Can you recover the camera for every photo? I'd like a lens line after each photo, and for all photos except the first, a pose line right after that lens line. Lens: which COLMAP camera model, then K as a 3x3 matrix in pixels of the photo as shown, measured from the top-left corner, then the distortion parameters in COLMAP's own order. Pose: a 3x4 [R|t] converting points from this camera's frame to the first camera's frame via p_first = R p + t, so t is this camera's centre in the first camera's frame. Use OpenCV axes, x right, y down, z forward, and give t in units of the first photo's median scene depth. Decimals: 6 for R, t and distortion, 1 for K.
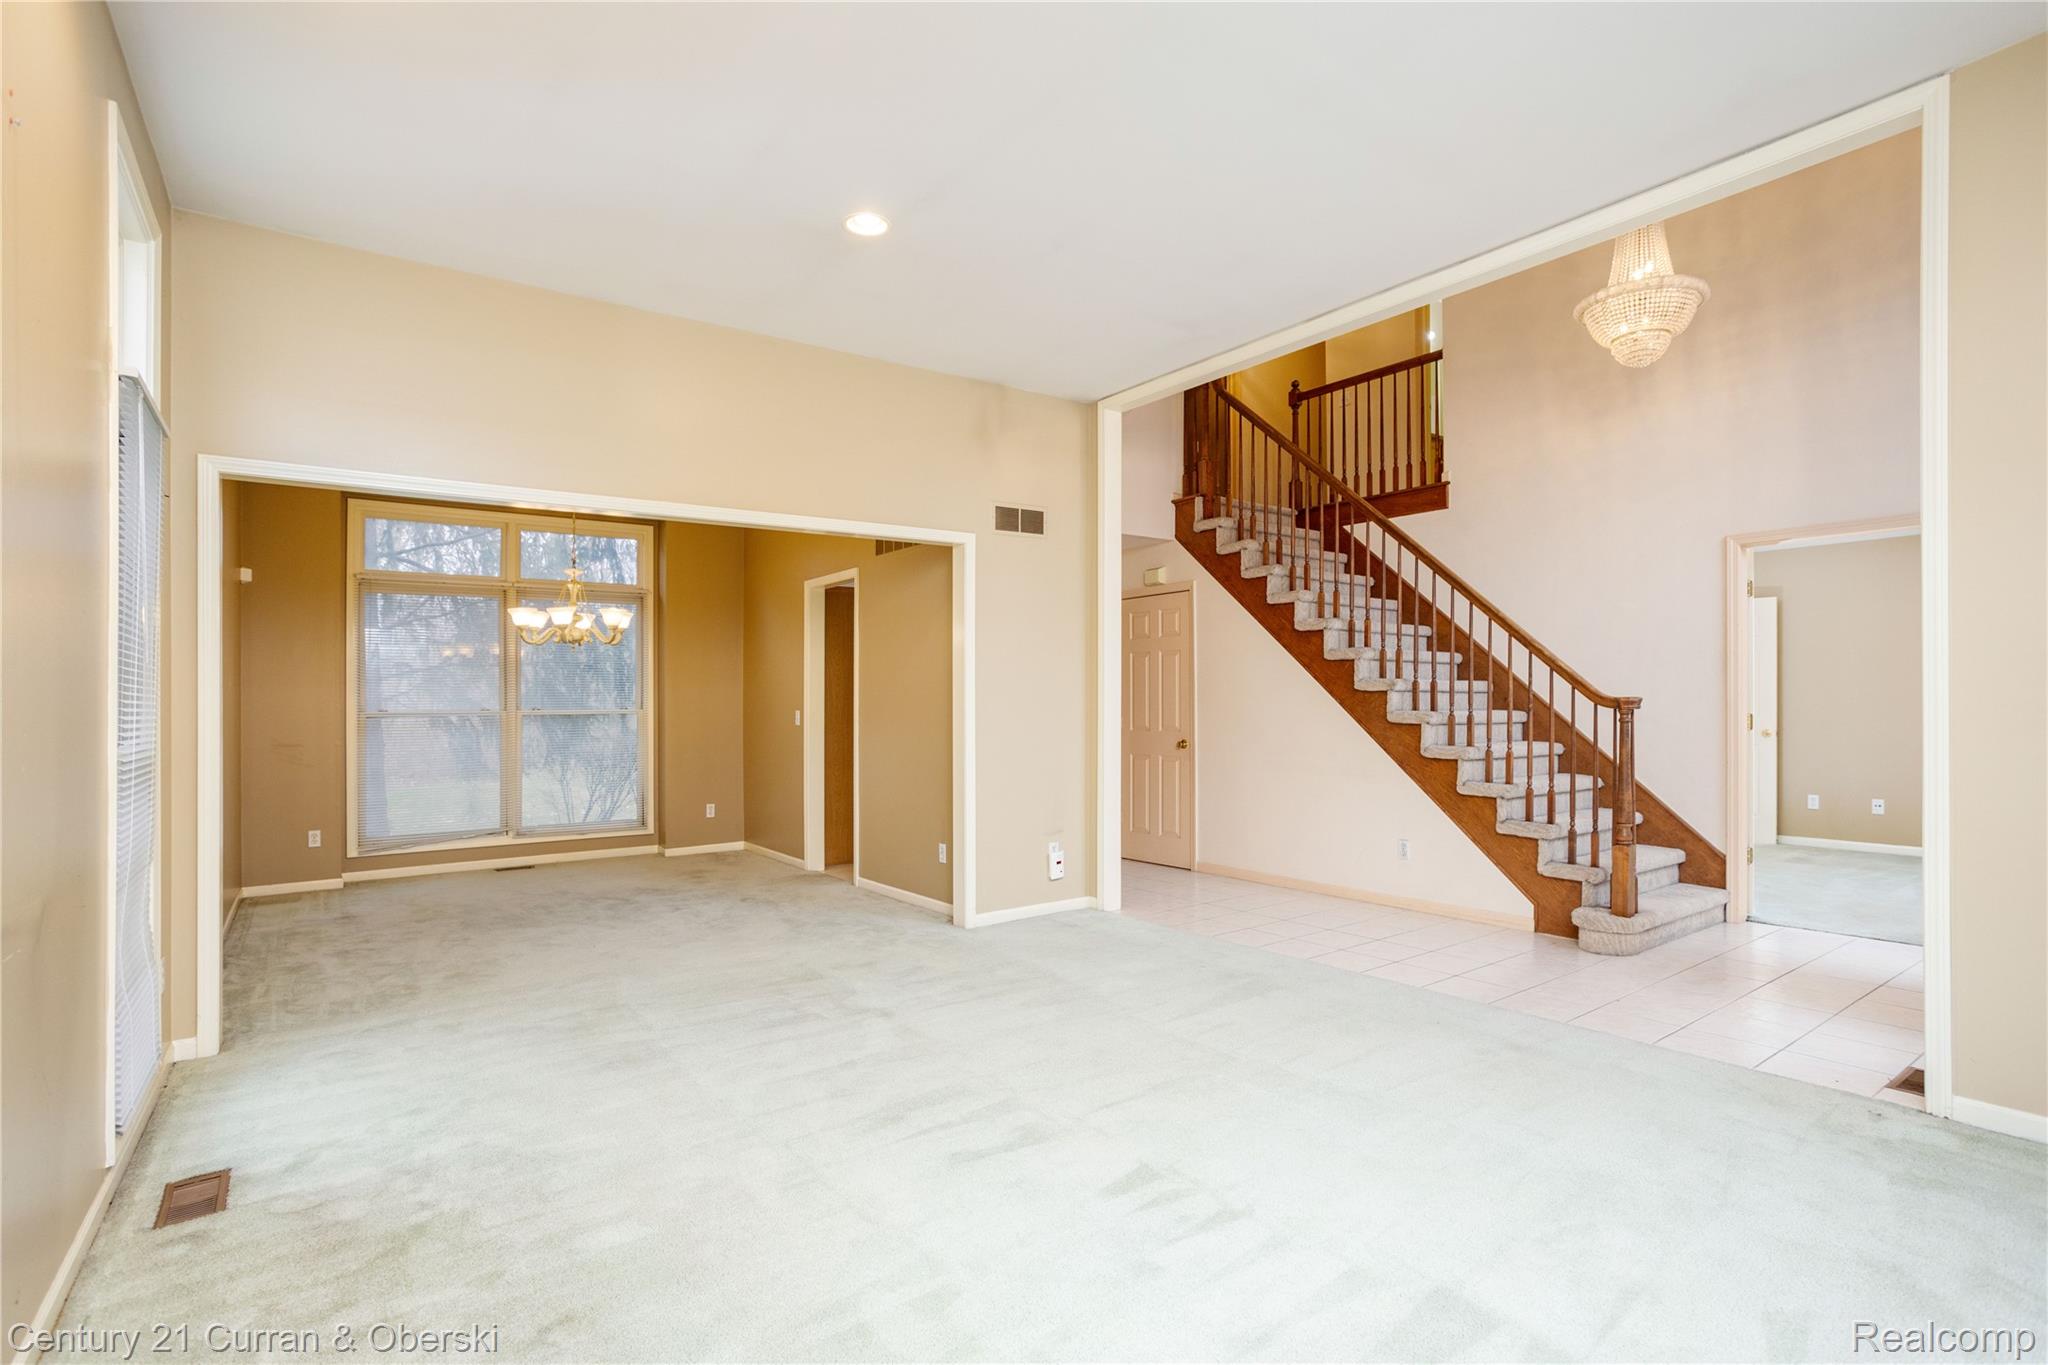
lens RADIAL K [[970.8, 0, 1025.1], [0, 970.8, 686.8], [0, 0, 1]] dist [0.022885, 0.000583]
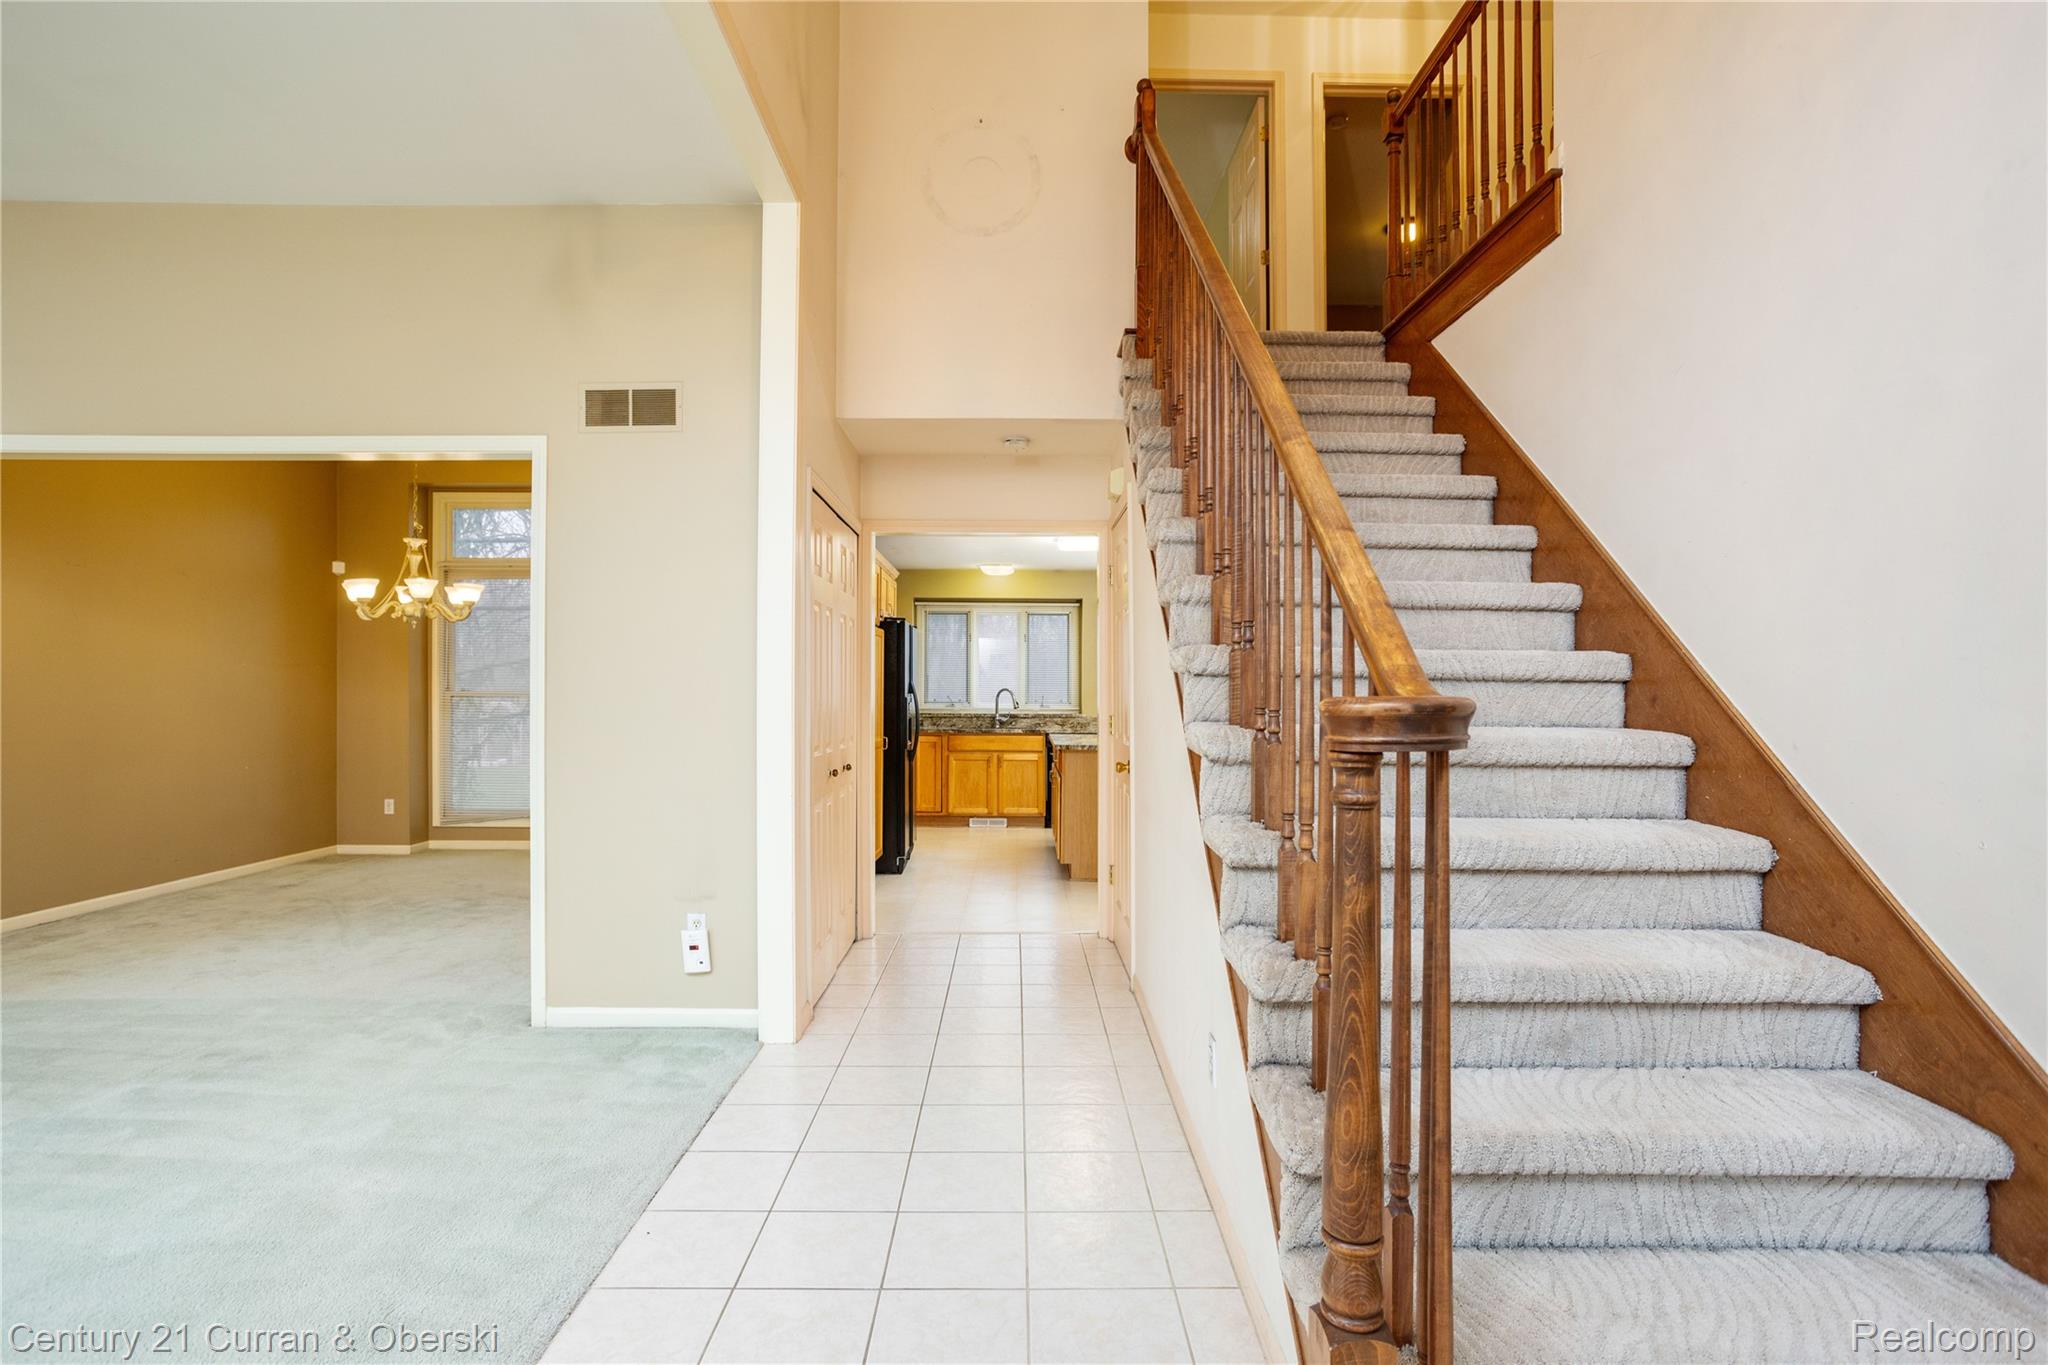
lens RADIAL K [[970.8, 0, 1021.1], [0, 970.8, 682.9], [0, 0, 1]] dist [0.022885, 0.000583]
pose [[0.808821, 0.009759, -0.587974, 0.586191], [-0.008367, 0.999952, 0.005088, 0.005809], [0.587995, 0.000804, 0.808864, 0.629126]]
